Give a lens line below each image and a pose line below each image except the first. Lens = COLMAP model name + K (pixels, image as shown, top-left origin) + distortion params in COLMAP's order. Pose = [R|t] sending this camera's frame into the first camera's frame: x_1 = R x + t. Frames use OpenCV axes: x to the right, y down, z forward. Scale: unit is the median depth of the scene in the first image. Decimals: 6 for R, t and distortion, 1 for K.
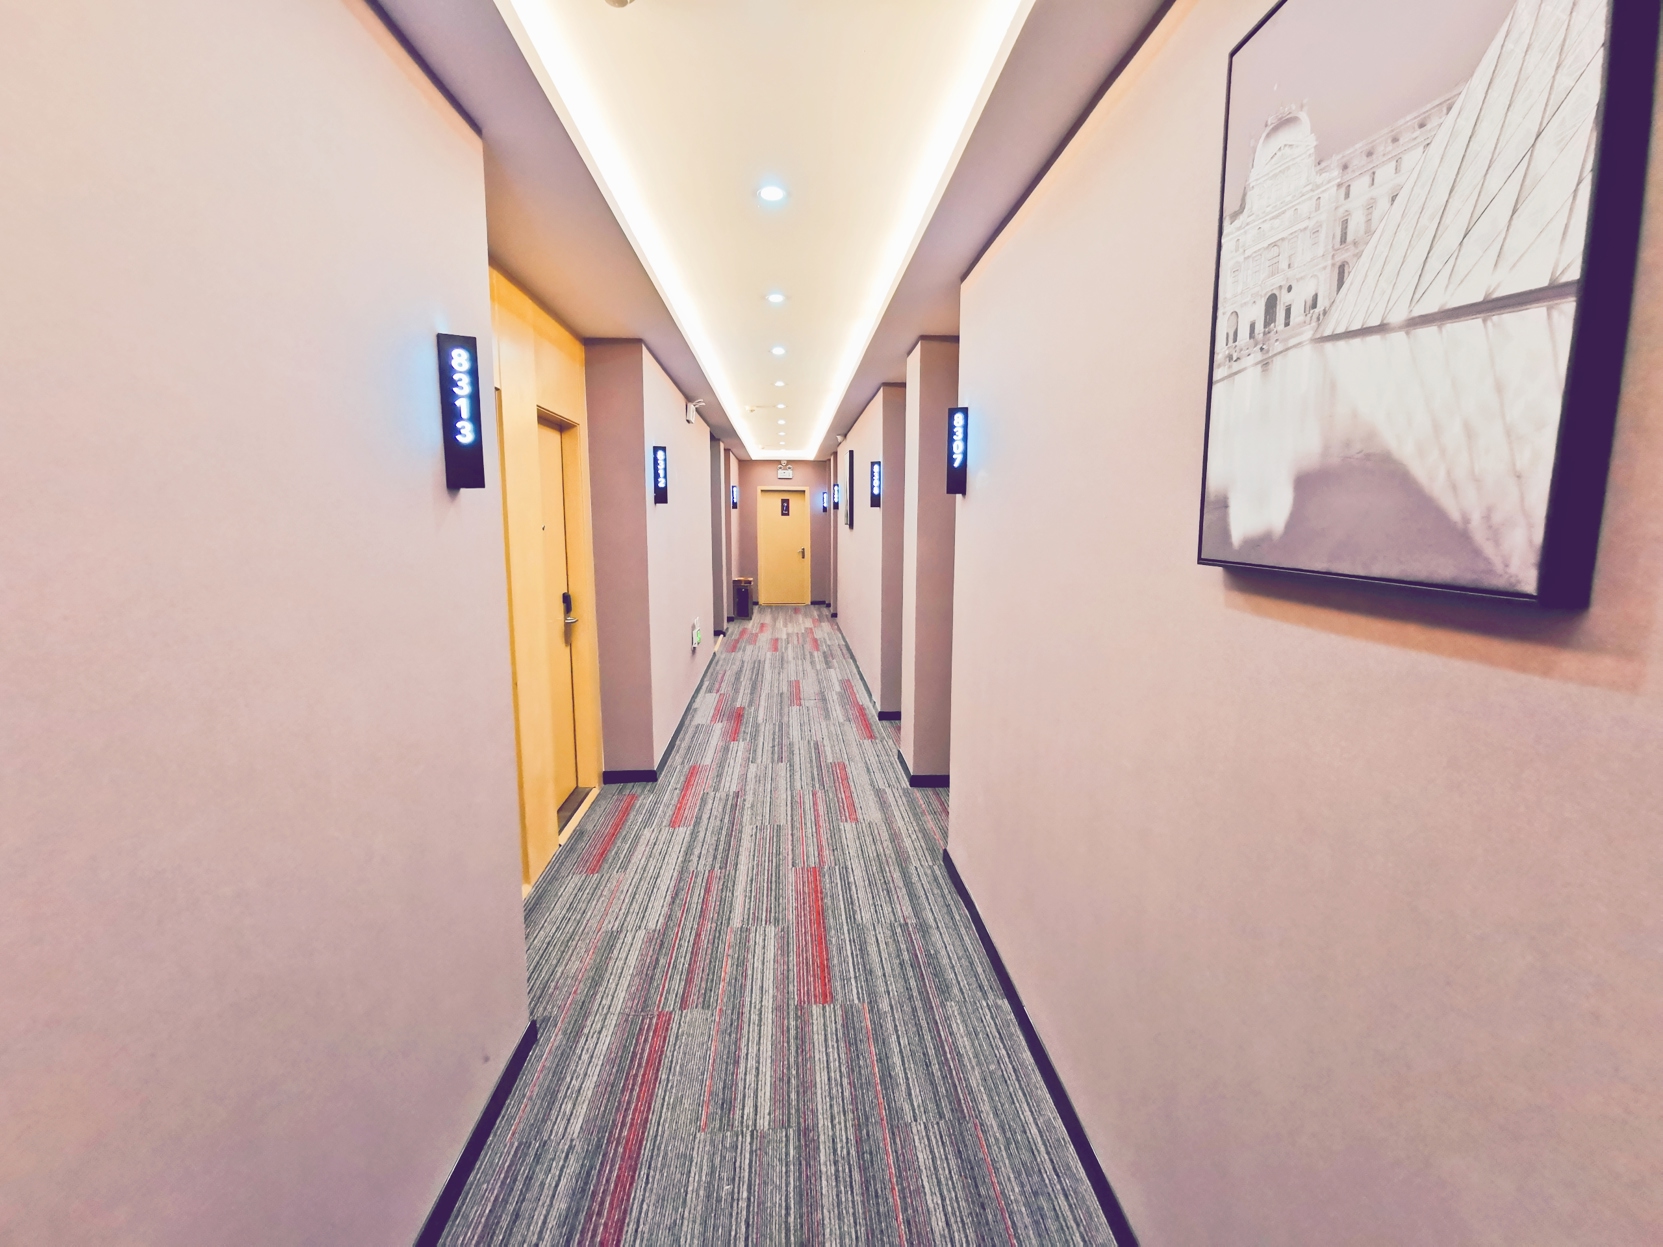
lens RADIAL K [[764.4, 0, 830.9], [0, 764.4, 620.5], [0, 0, 1]] dist [-0.002522, 0.008115]
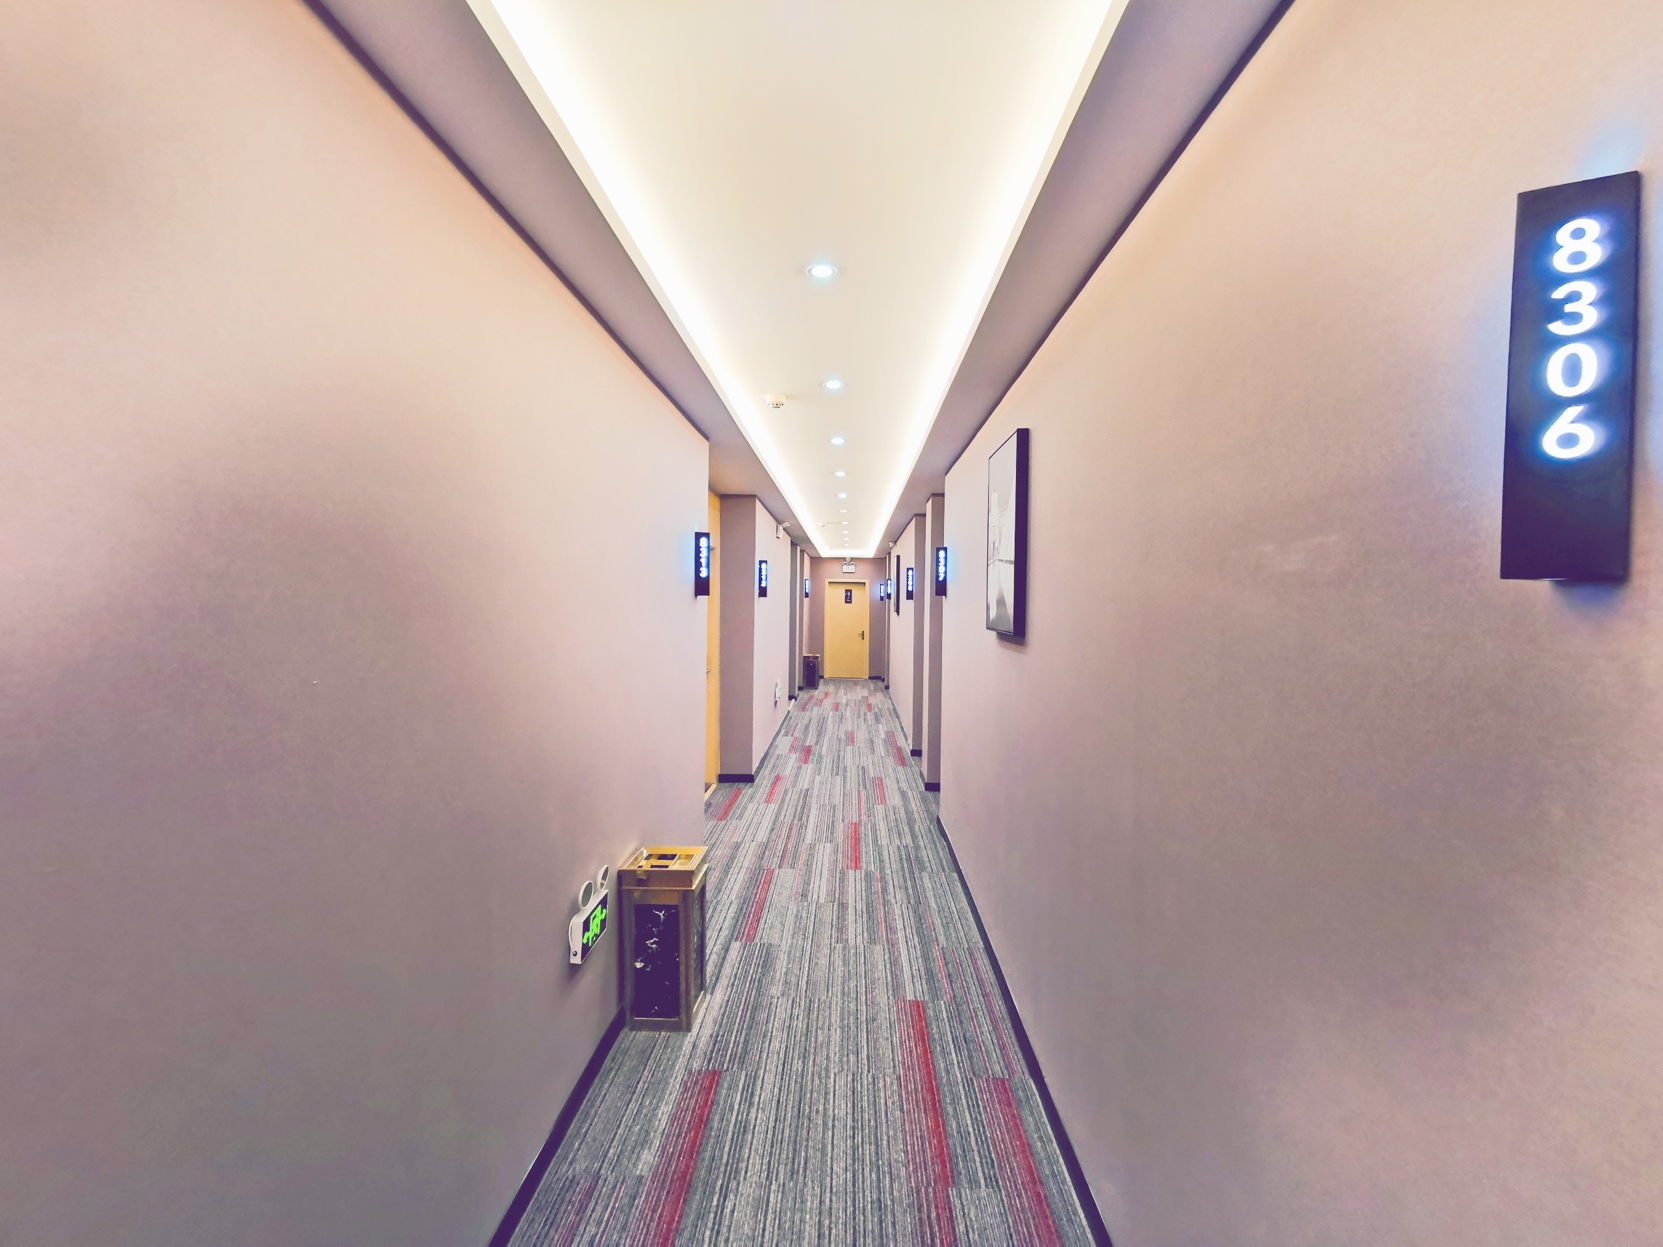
lens RADIAL K [[764.4, 0, 830.9], [0, 764.4, 620.5], [0, 0, 1]] dist [-0.002522, 0.008115]
pose [[0.996217, 0.014122, -0.085748, 0.042117], [-0.023574, 0.993625, -0.110243, 0.055170], [0.083644, 0.111847, 0.990199, -0.466024]]
